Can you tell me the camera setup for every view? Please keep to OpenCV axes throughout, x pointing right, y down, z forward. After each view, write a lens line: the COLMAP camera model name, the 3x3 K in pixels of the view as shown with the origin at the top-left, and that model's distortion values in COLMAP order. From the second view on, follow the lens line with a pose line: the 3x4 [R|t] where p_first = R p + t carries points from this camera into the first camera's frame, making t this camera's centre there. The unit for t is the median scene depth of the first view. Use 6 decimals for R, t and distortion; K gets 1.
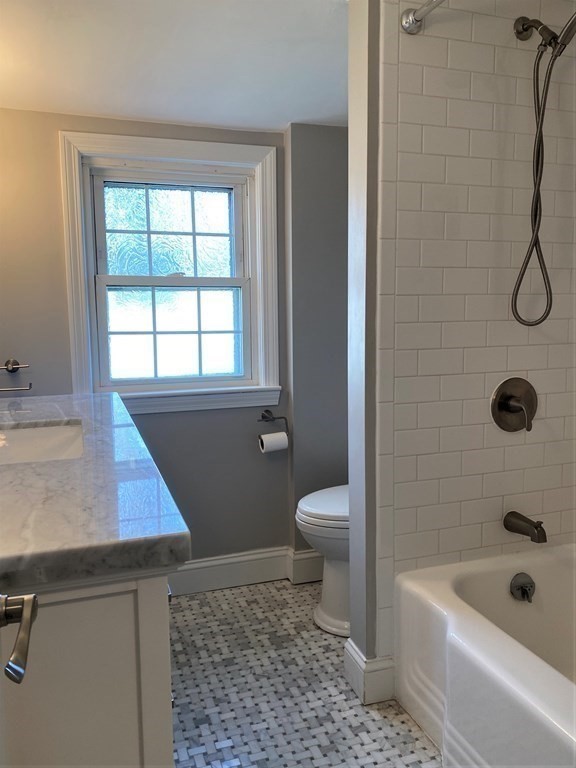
lens RADIAL K [[608.0, 0, 288.0], [0, 608.0, 384.0], [0, 0, 1]] dist [0.000326, 0.009345]
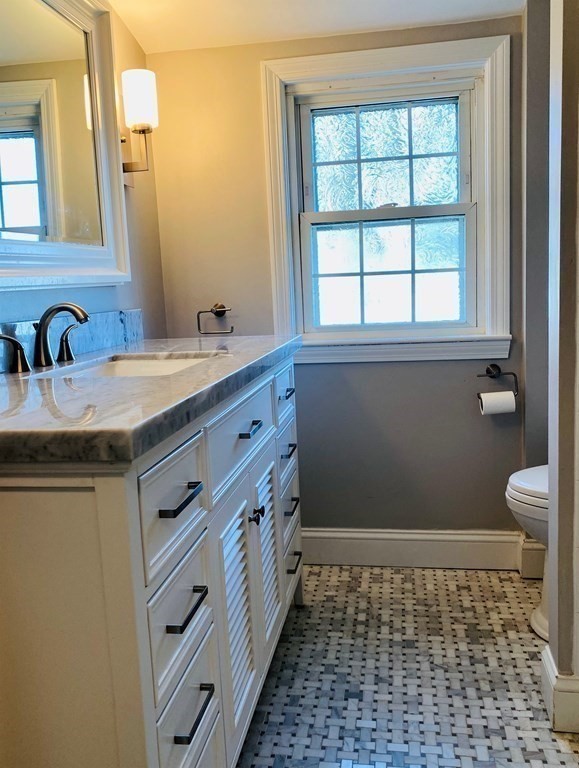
lens RADIAL K [[668.8, 0, 289.5], [0, 668.8, 384.0], [0, 0, 1]] dist [0.002686, 0.008666]
pose [[0.883212, 0.039725, -0.467289, 0.177107], [-0.021437, 0.998784, 0.044390, 0.043300], [0.468484, -0.029188, 0.882990, 0.078161]]
